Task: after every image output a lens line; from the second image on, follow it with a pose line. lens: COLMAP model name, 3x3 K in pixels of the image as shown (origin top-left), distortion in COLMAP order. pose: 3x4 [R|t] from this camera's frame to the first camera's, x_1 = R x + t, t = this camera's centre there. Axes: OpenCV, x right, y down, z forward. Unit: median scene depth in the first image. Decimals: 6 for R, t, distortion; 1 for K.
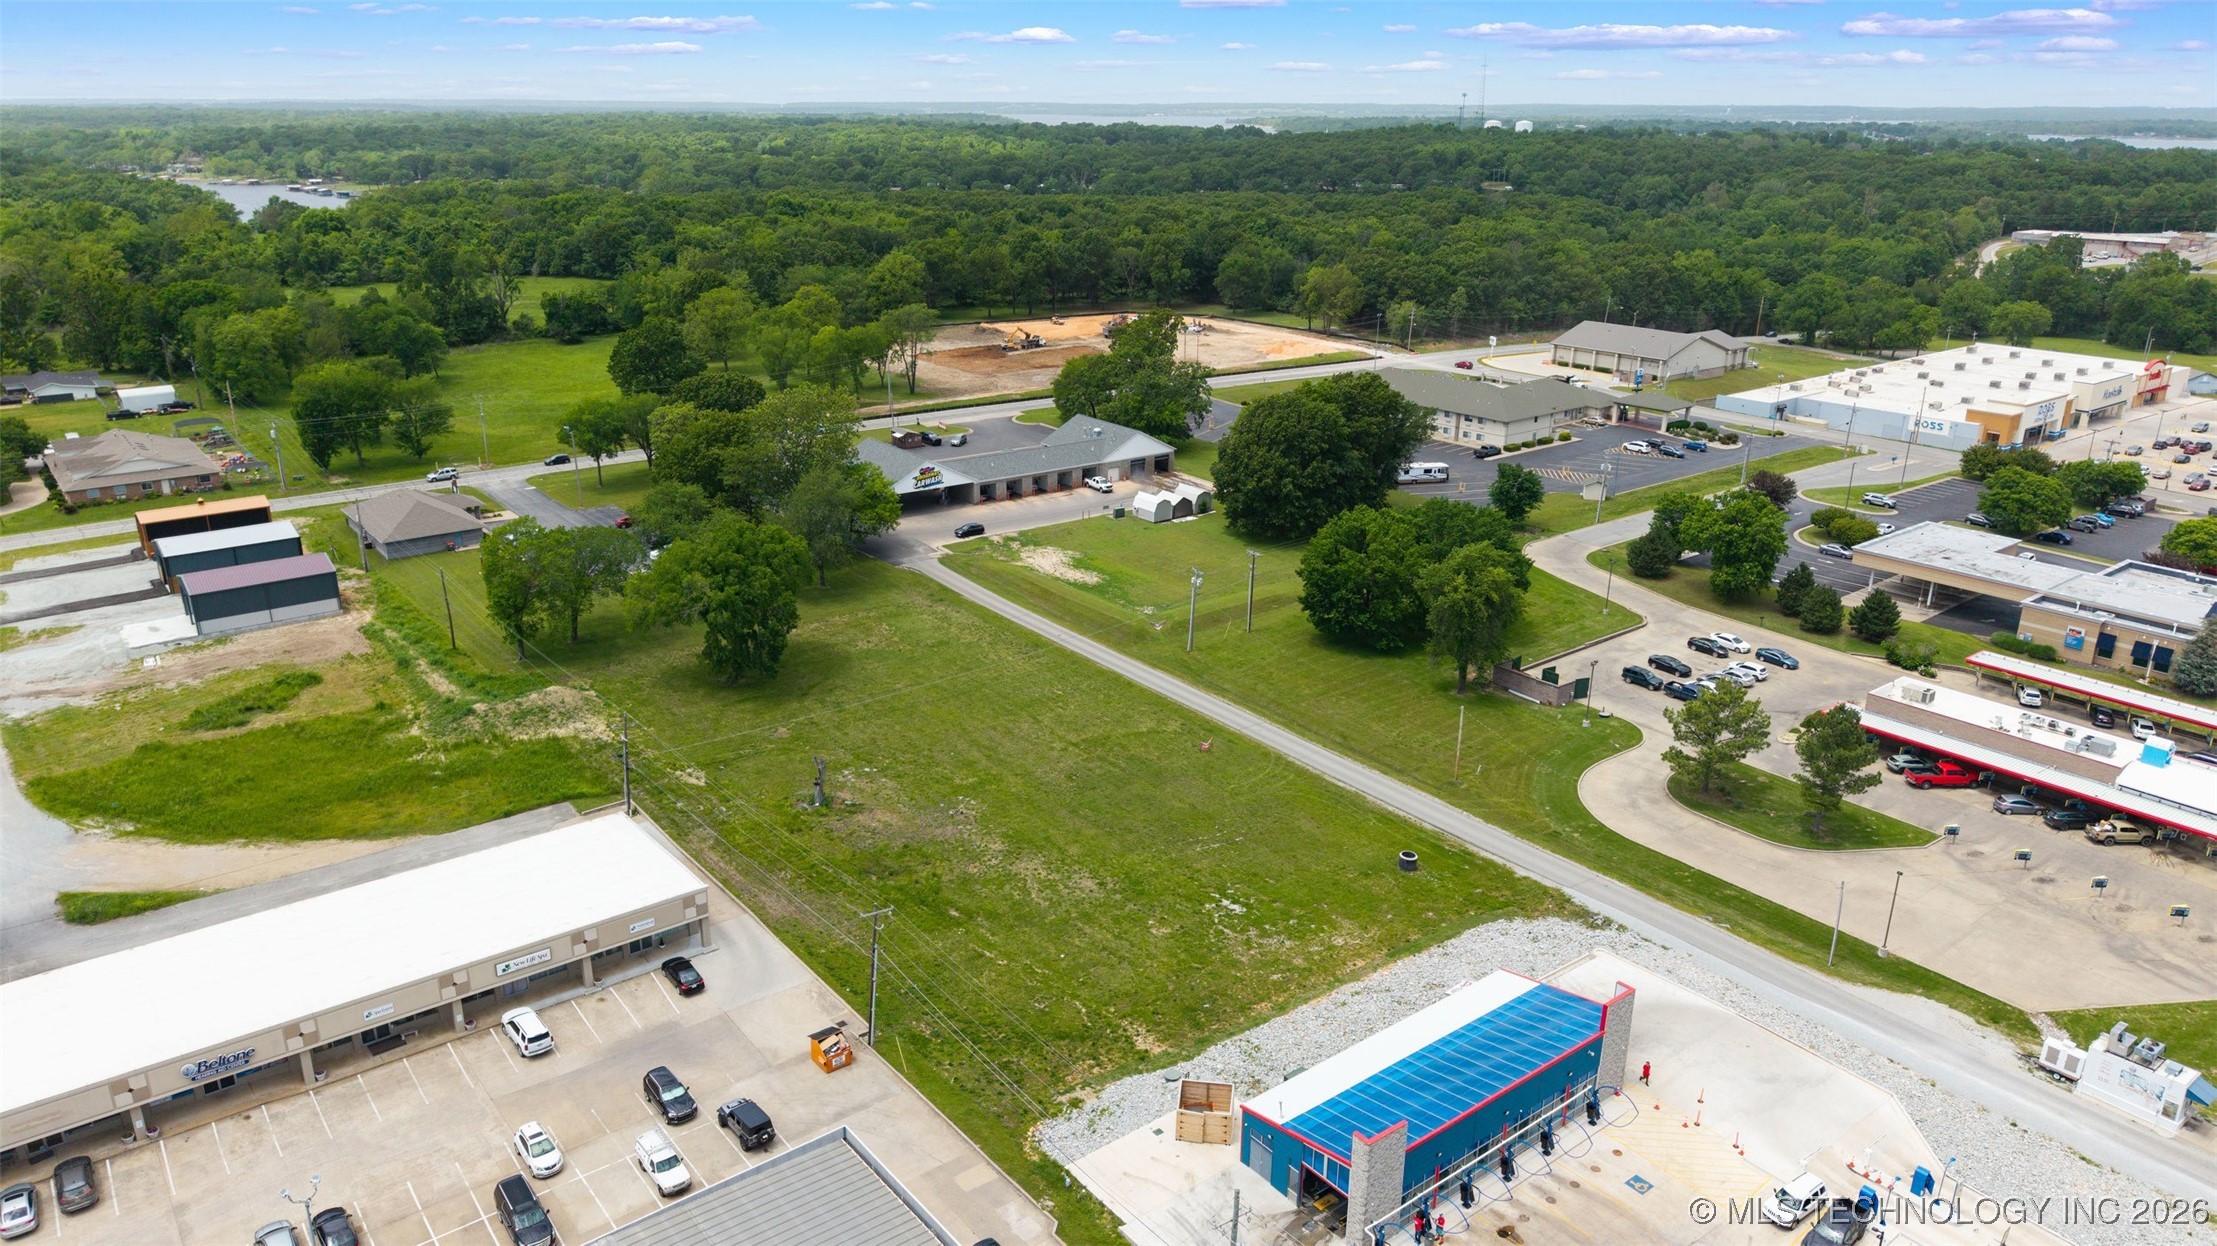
lens RADIAL K [[1454.0, 0, 1103.2], [0, 1454.0, 678.5], [0, 0, 1]] dist [0.076209, -0.096574]
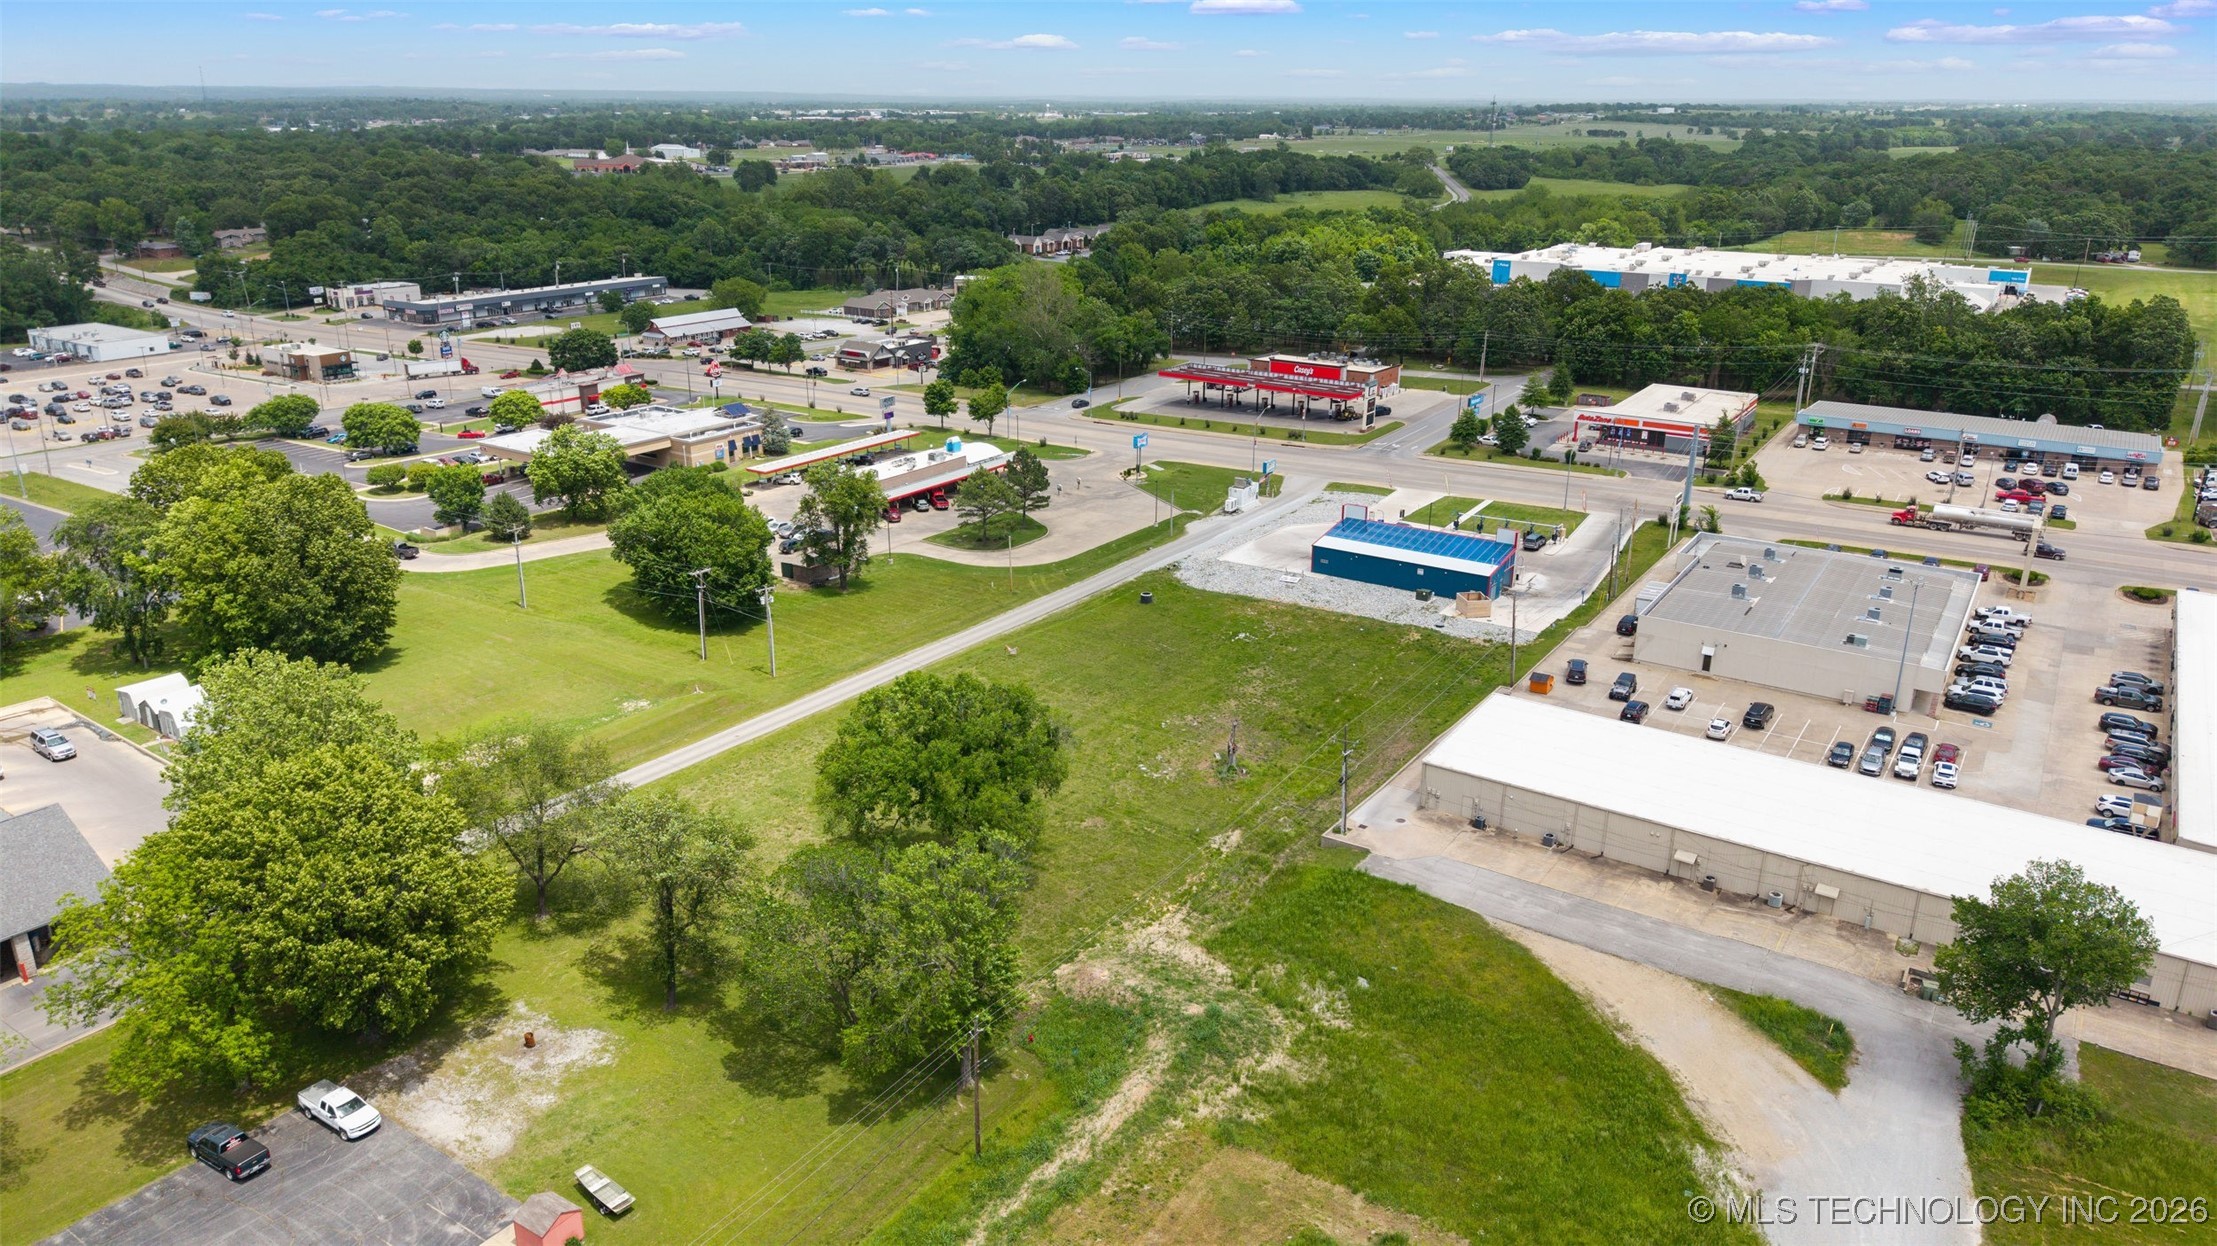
lens RADIAL K [[1455.3, 0, 1101.0], [0, 1455.3, 683.4], [0, 0, 1]] dist [0.045005, -0.050666]
pose [[-0.309338, -0.359585, 0.880346, -0.875314], [0.340682, 0.822400, 0.455625, -0.388958], [-0.887832, 0.440860, -0.131895, 0.988453]]
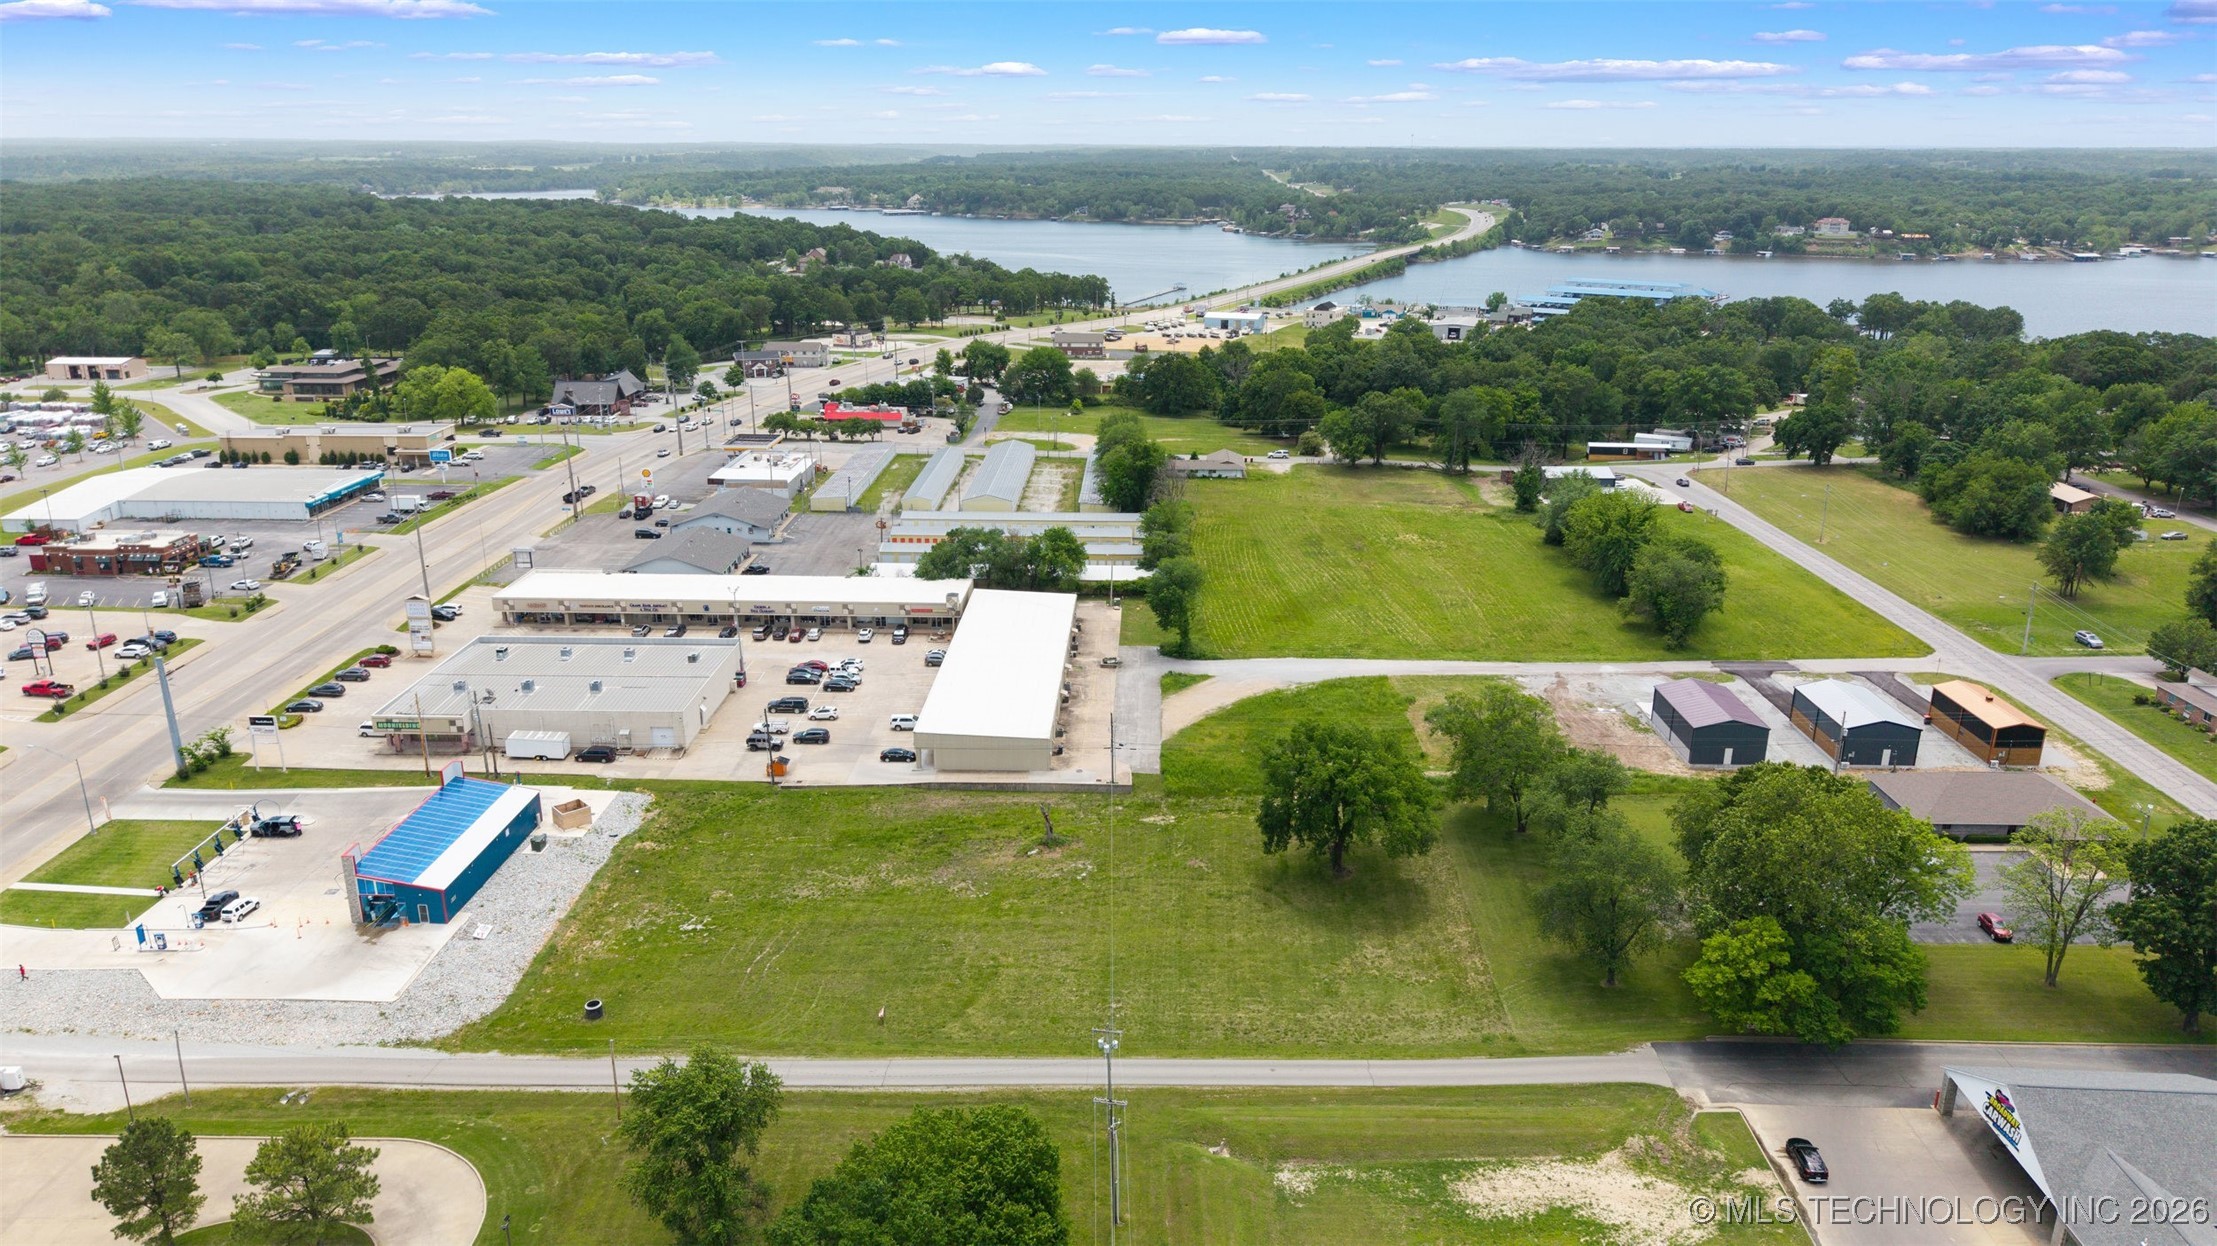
lens RADIAL K [[1455.3, 0, 1101.0], [0, 1455.3, 683.4], [0, 0, 1]] dist [0.045005, -0.050666]
pose [[-0.640260, 0.259455, -0.723015, 0.534203], [-0.285565, 0.793381, 0.537586, -0.586425], [0.713106, 0.550663, -0.433879, 1.241896]]
